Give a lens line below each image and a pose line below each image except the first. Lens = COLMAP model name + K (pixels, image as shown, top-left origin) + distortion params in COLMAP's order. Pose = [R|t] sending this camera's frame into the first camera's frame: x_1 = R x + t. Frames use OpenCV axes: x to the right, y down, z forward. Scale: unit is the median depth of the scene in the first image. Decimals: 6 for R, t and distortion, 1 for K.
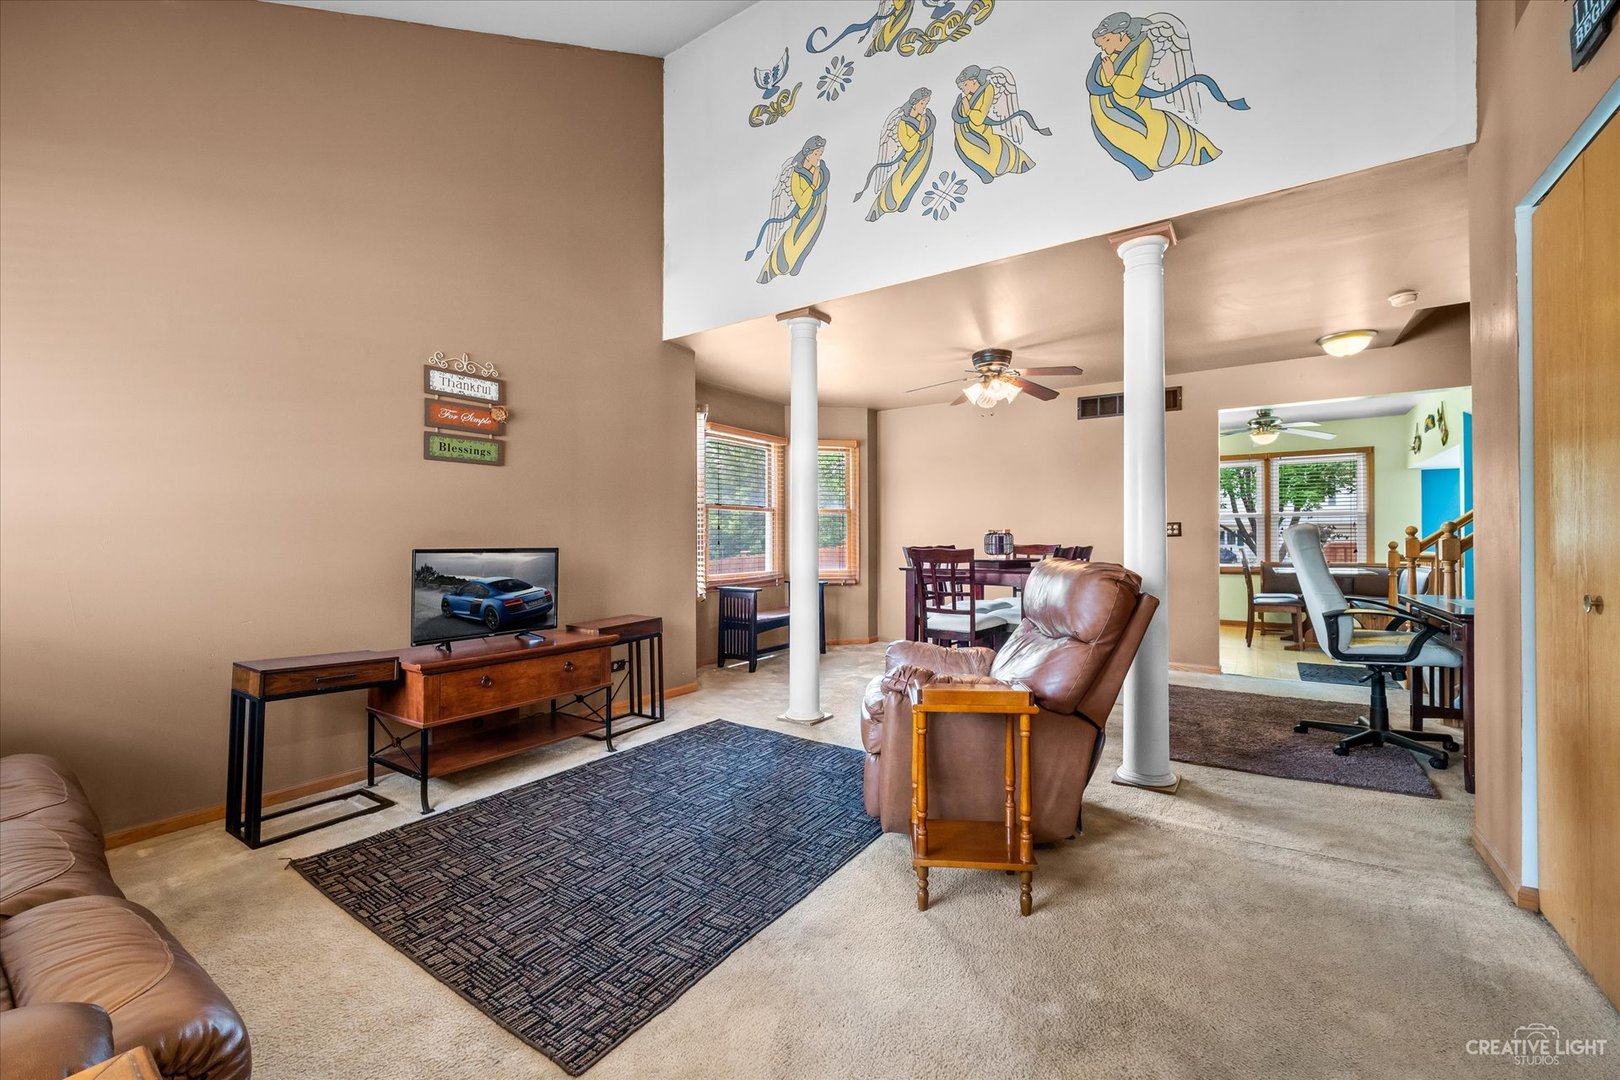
lens RADIAL K [[653.4, 0, 810.0], [0, 653.4, 540.0], [0, 0, 1]] dist [-0.016363, 0.005368]
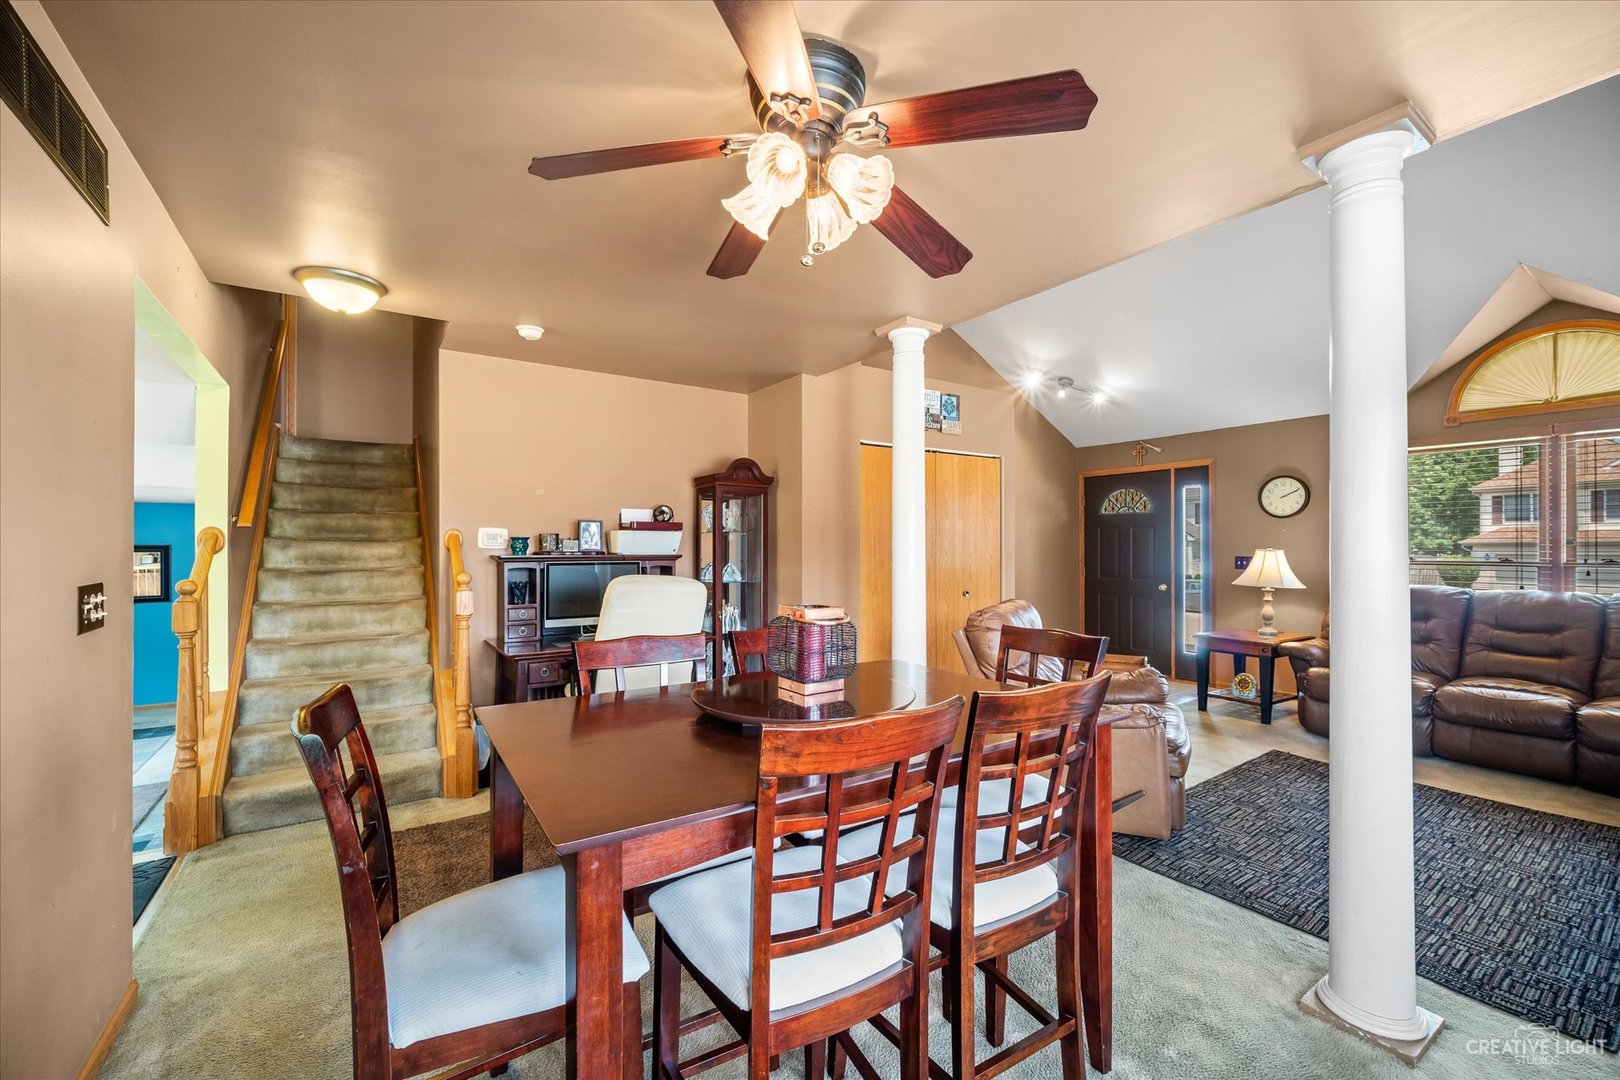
lens RADIAL K [[653.4, 0, 810.0], [0, 653.4, 540.0], [0, 0, 1]] dist [-0.016363, 0.005368]
pose [[-0.929784, 0.008199, 0.368013, 0.223913], [0.004248, 0.999924, -0.011545, -0.069273], [-0.368080, -0.009171, -0.929749, 1.867301]]
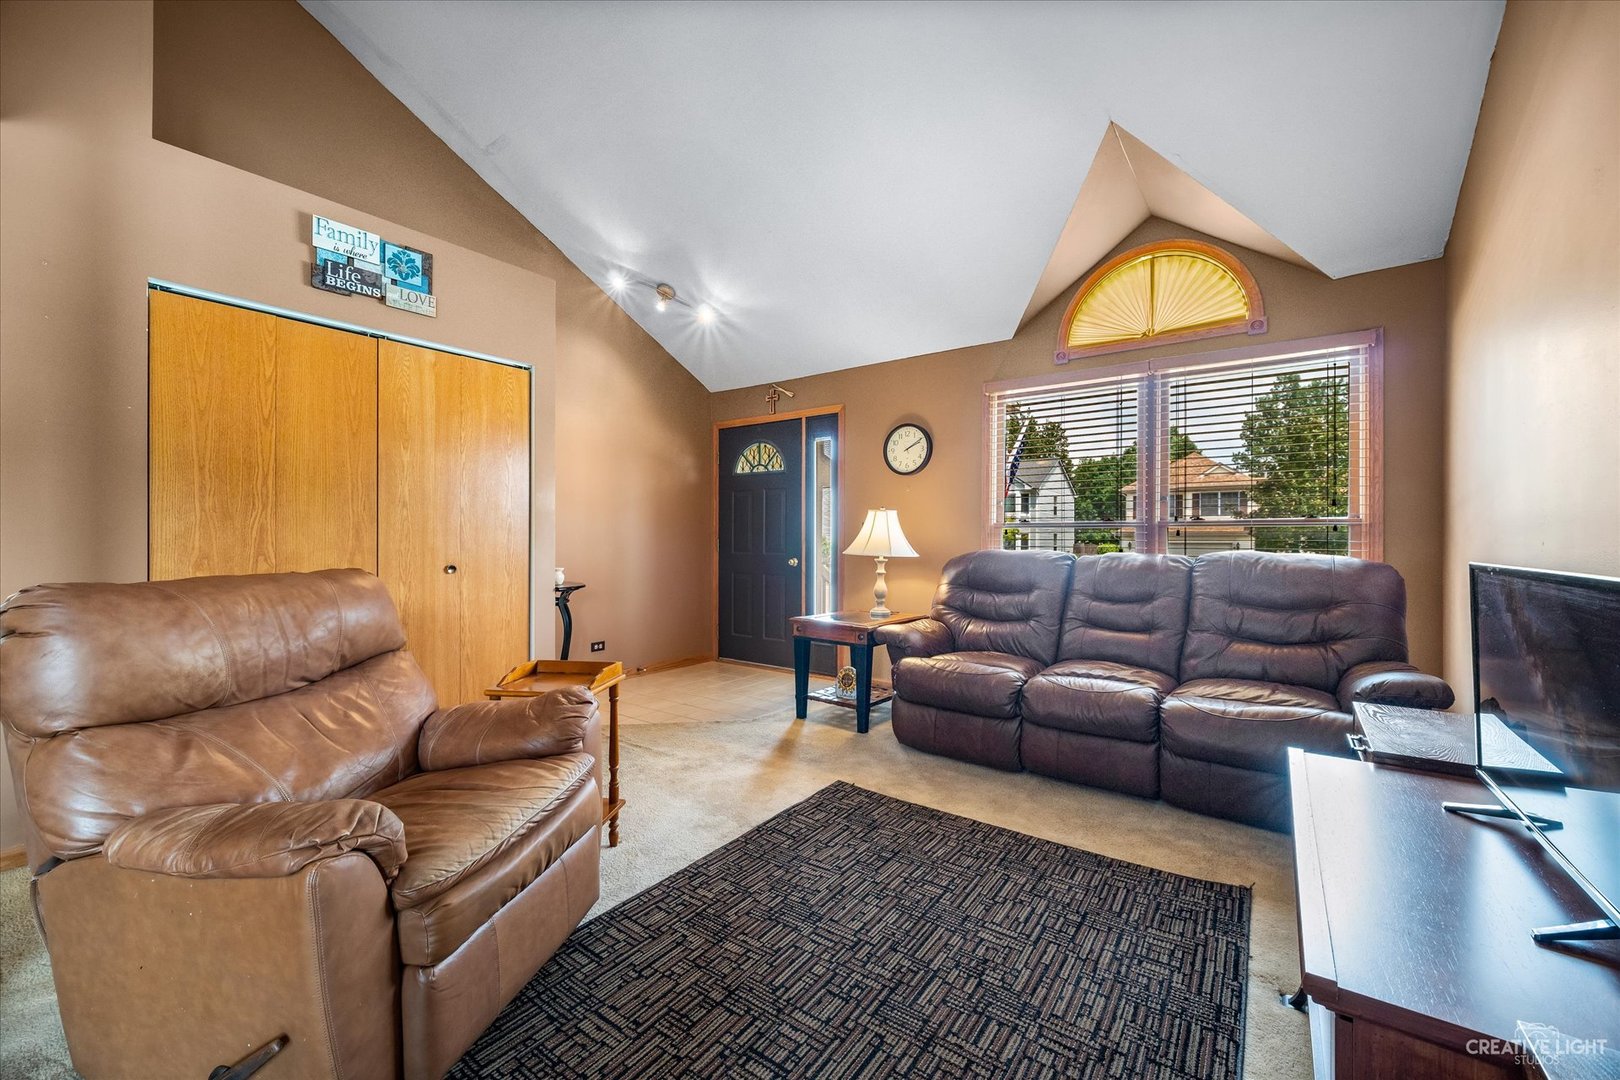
lens RADIAL K [[644.8, 0, 817.4], [0, 644.8, 529.6], [0, 0, 1]] dist [0.008073, -0.000006]
pose [[-0.999632, 0.000219, 0.027123, -0.136198], [-0.000141, 0.999912, -0.013281, -0.004978], [-0.027123, -0.013280, -0.999544, 1.258773]]
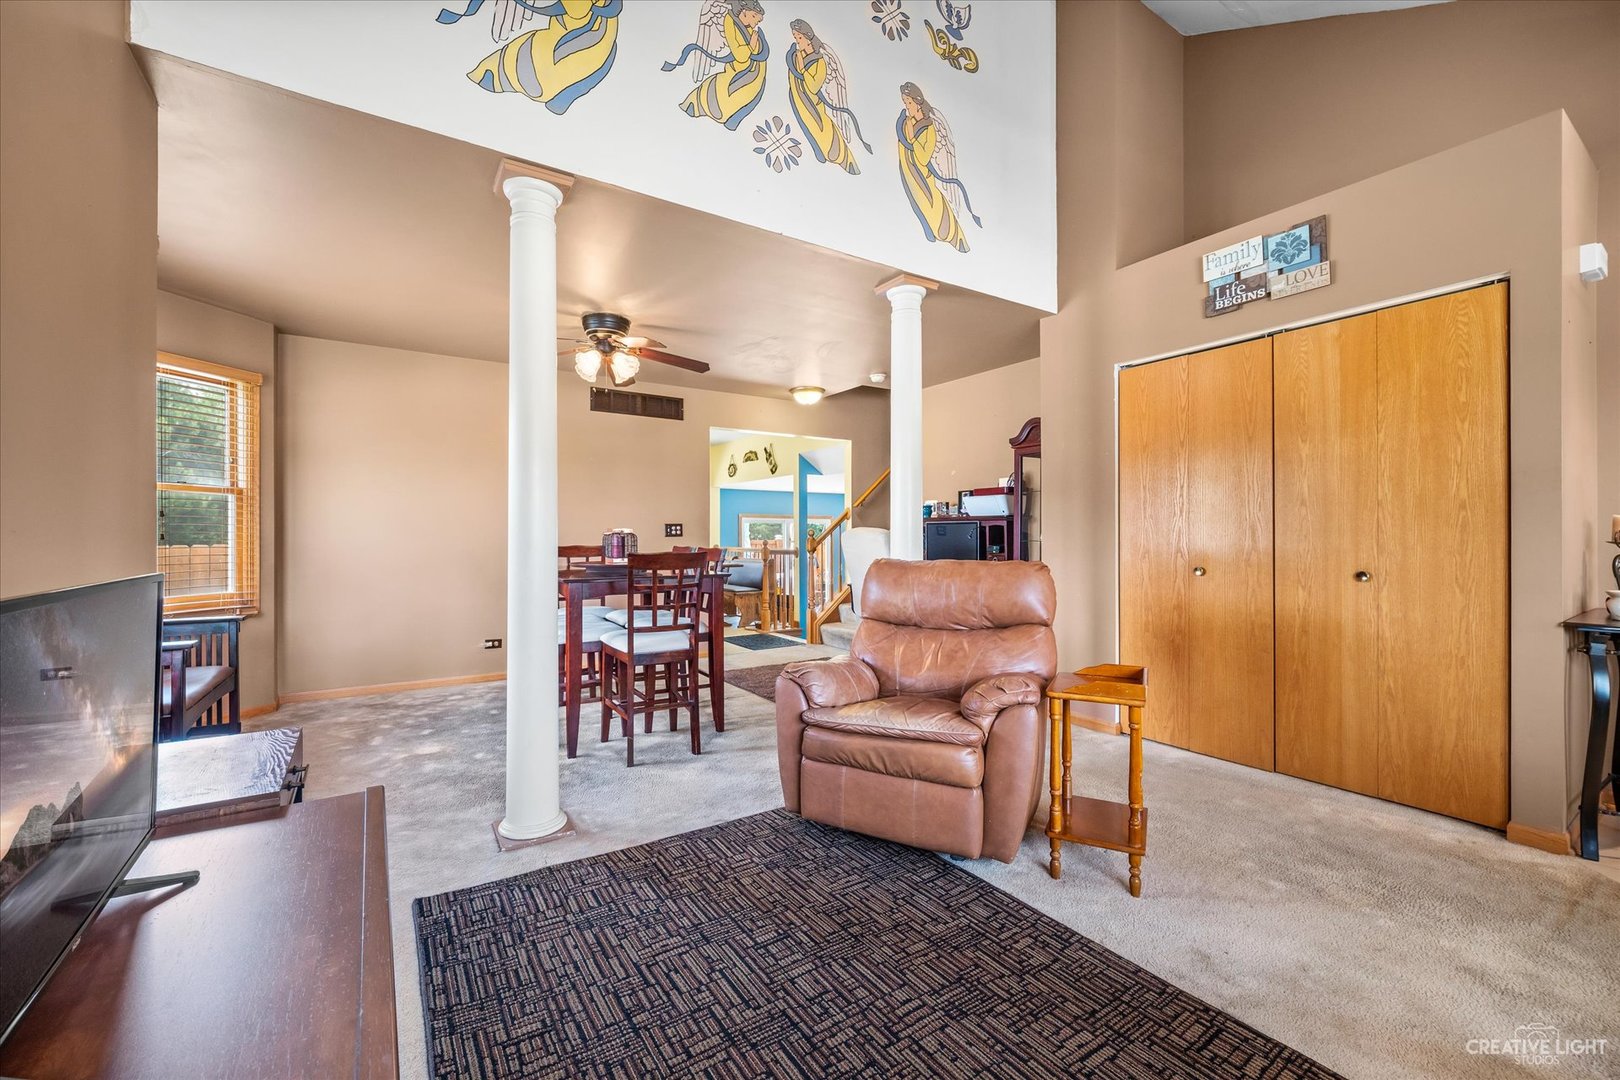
lens RADIAL K [[653.4, 0, 810.0], [0, 653.4, 540.0], [0, 0, 1]] dist [-0.016363, 0.005368]
pose [[0.384174, -0.003350, 0.923255, -0.568107], [-0.000107, 0.999993, 0.003673, -0.006329], [-0.923261, -0.001510, 0.384171, 0.617595]]
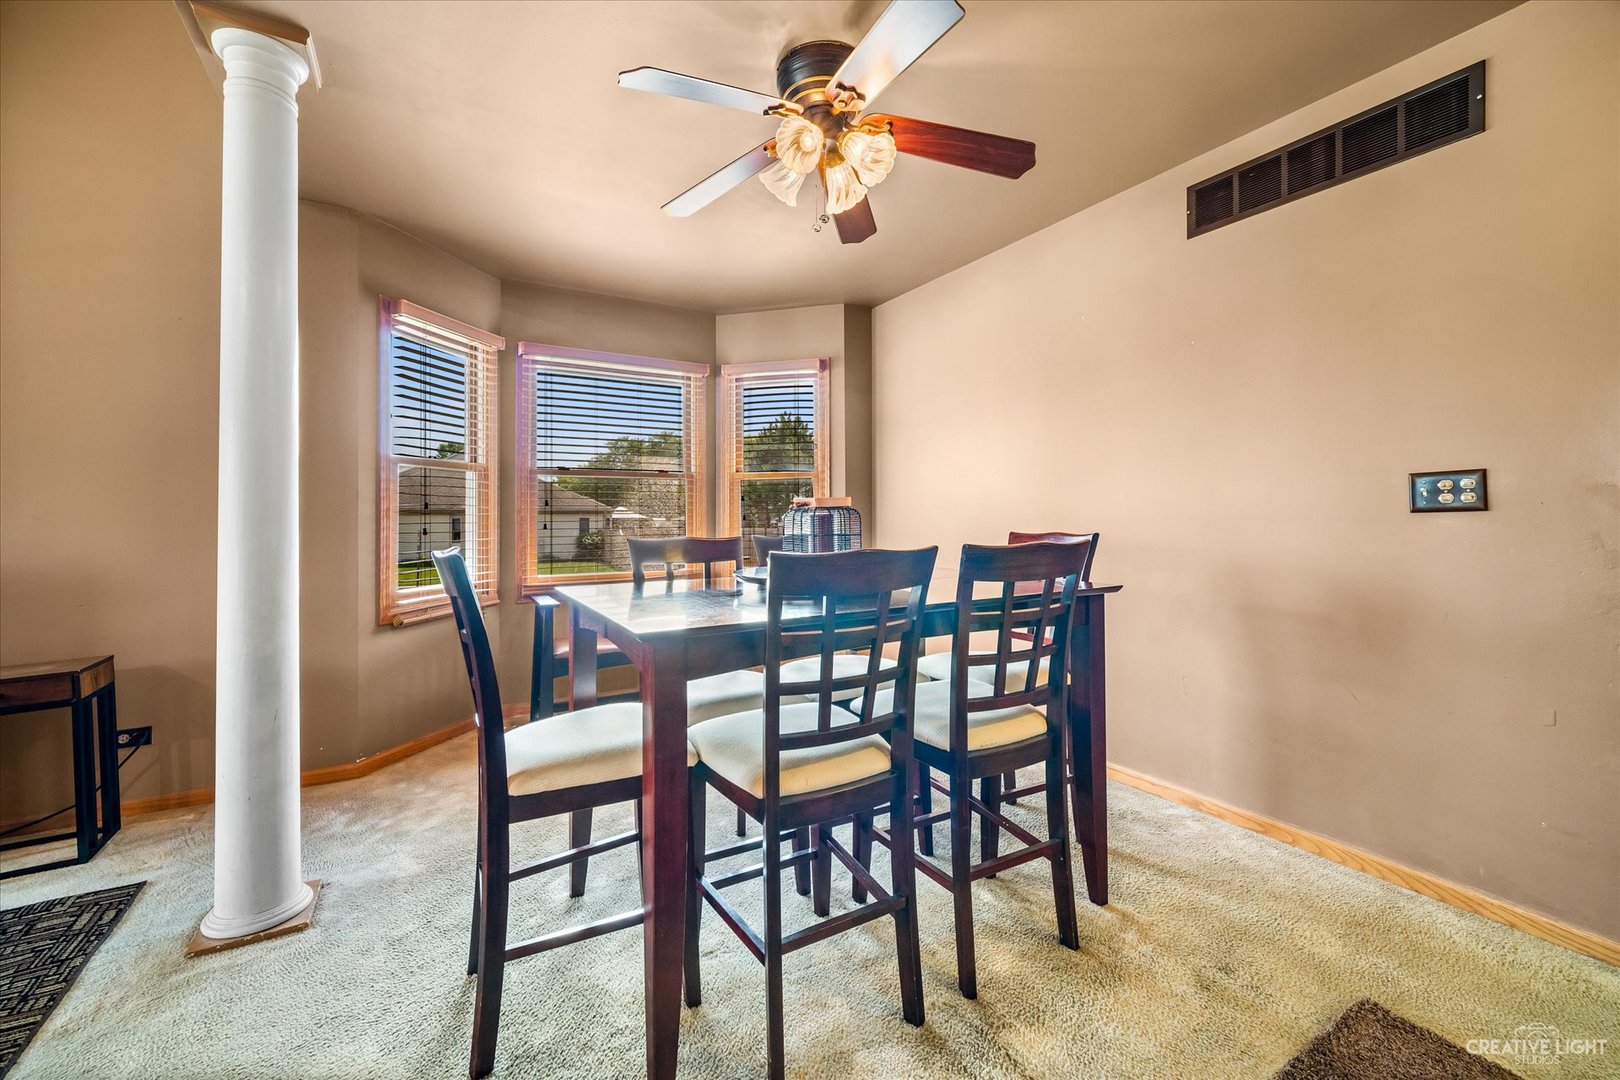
lens RADIAL K [[655.8, 0, 811.4], [0, 655.8, 513.1], [0, 0, 1]] dist [0.018176, 0.000135]
pose [[0.908914, -0.005366, -0.416950, 0.647544], [0.000583, 0.999933, -0.011598, -0.001760], [0.416984, 0.010299, 0.908855, 0.894301]]
